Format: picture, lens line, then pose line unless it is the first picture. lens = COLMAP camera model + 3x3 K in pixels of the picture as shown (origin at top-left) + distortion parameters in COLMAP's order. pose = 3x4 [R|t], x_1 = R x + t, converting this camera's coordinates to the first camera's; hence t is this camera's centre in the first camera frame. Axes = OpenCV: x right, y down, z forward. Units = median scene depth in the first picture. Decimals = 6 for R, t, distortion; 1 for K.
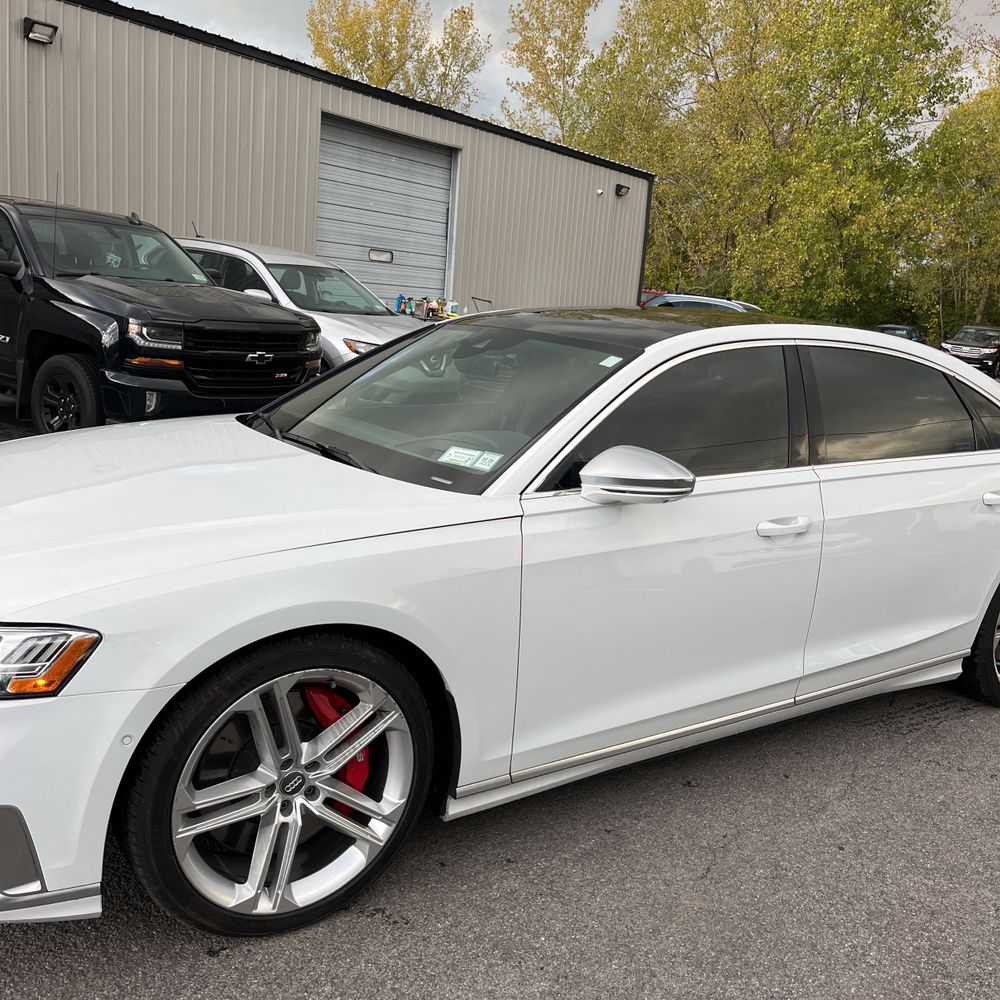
lens RADIAL K [[1010.8, 0, 498.0], [0, 1010.8, 499.9], [0, 0, 1]] dist [0.029180, 0.000000]
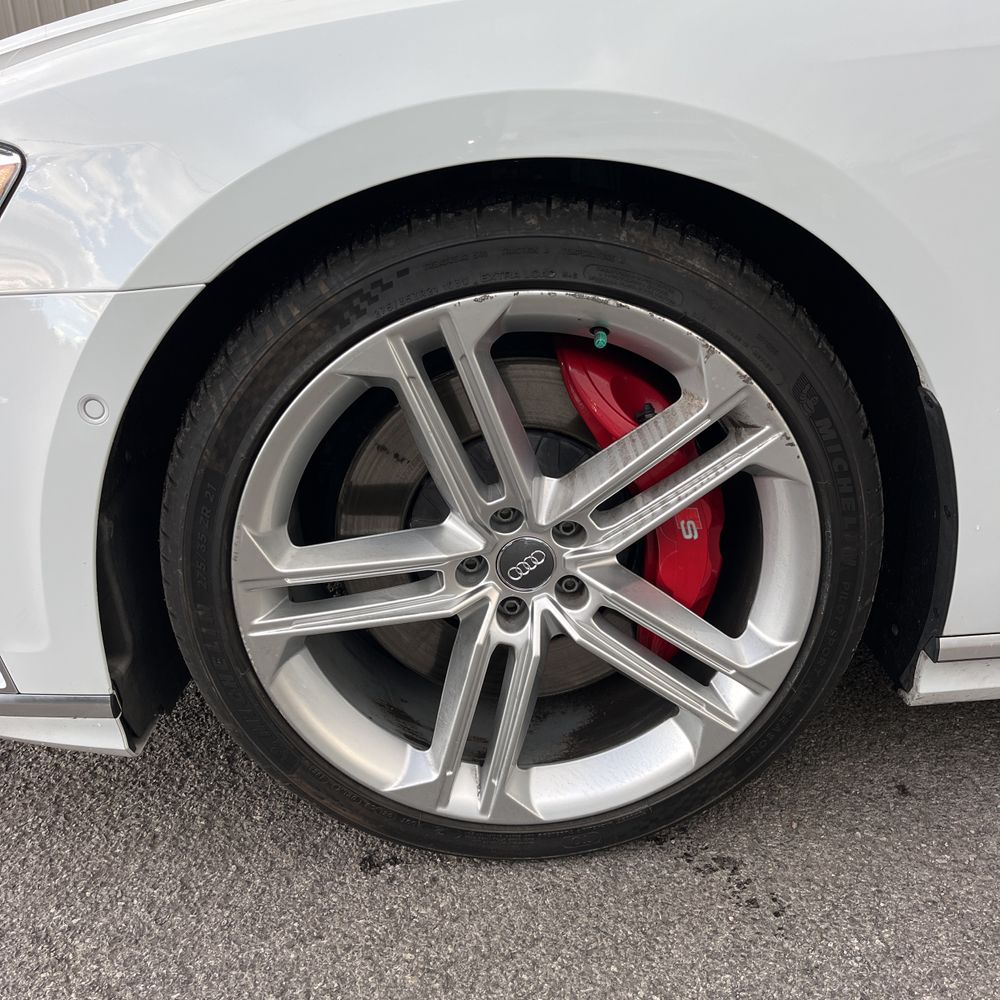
lens RADIAL K [[1010.8, 0, 504.8], [0, 1010.8, 509.0], [0, 0, 1]] dist [0.029180, 0.000000]
pose [[0.846920, 0.098722, -0.522475, 0.022002], [0.000541, 0.982453, 0.186511, 0.171718], [0.531720, -0.158242, 0.832005, 0.625758]]
